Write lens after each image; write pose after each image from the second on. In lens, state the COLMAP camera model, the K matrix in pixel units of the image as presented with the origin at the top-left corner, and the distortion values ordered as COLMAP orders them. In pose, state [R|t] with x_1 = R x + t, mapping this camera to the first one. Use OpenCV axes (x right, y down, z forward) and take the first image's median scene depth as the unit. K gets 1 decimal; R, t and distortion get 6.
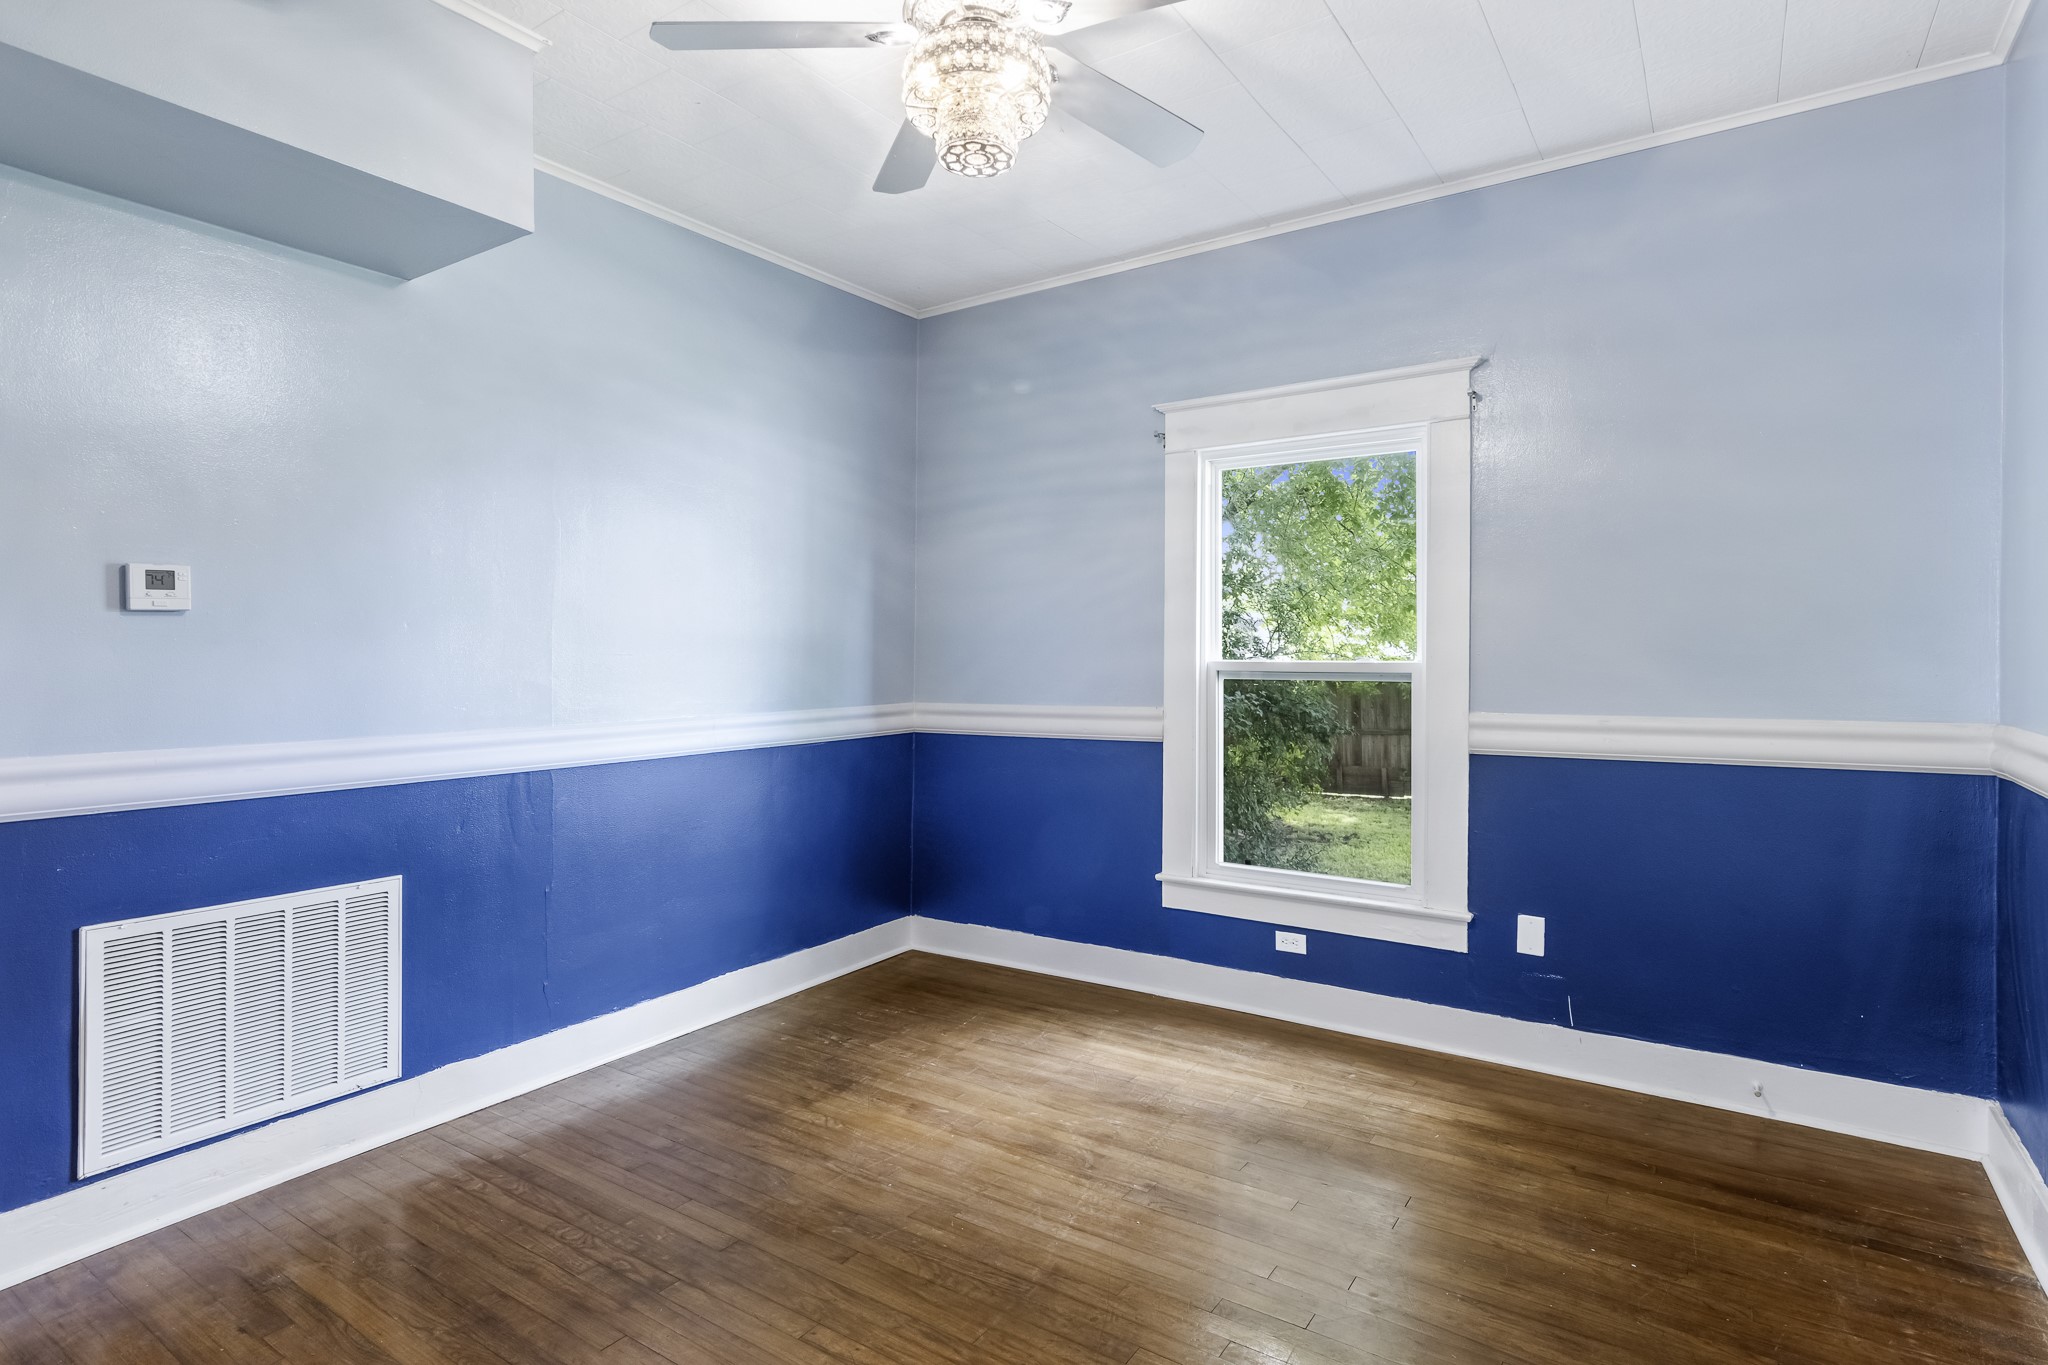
lens RADIAL K [[1050.3, 0, 1023.4], [0, 1050.3, 633.8], [0, 0, 1]] dist [0.002416, 0.000541]
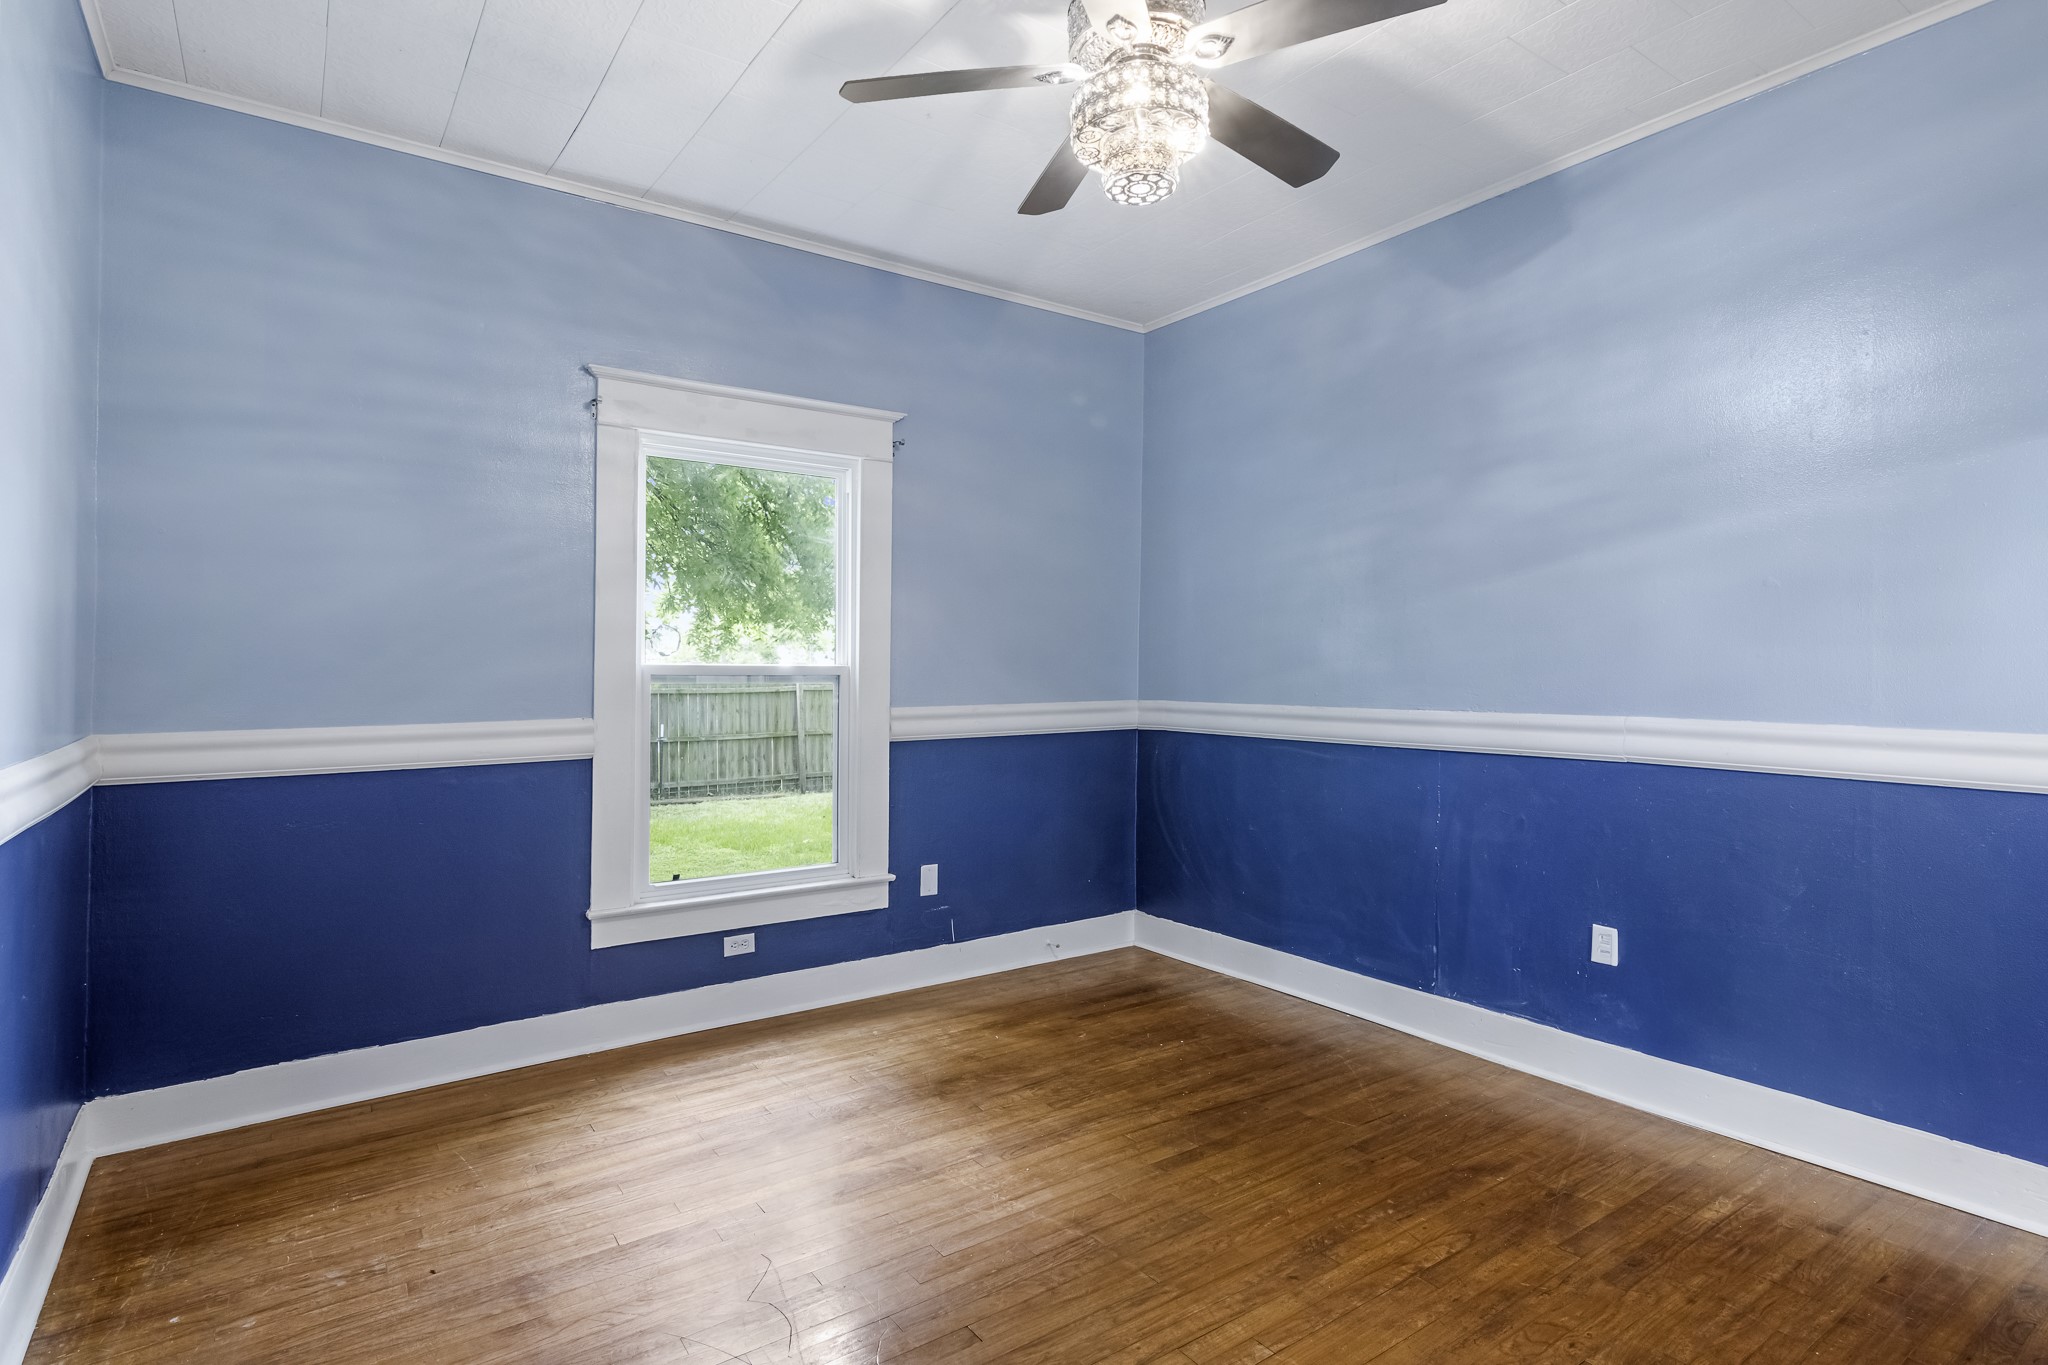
lens RADIAL K [[1051.1, 0, 1022.3], [0, 1051.1, 656.9], [0, 0, 1]] dist [-0.002417, 0.000497]
pose [[0.352363, 0.010323, 0.935807, -0.647551], [-0.023160, 0.999729, -0.002308, 0.016137], [-0.935577, -0.020860, 0.352506, 0.434956]]
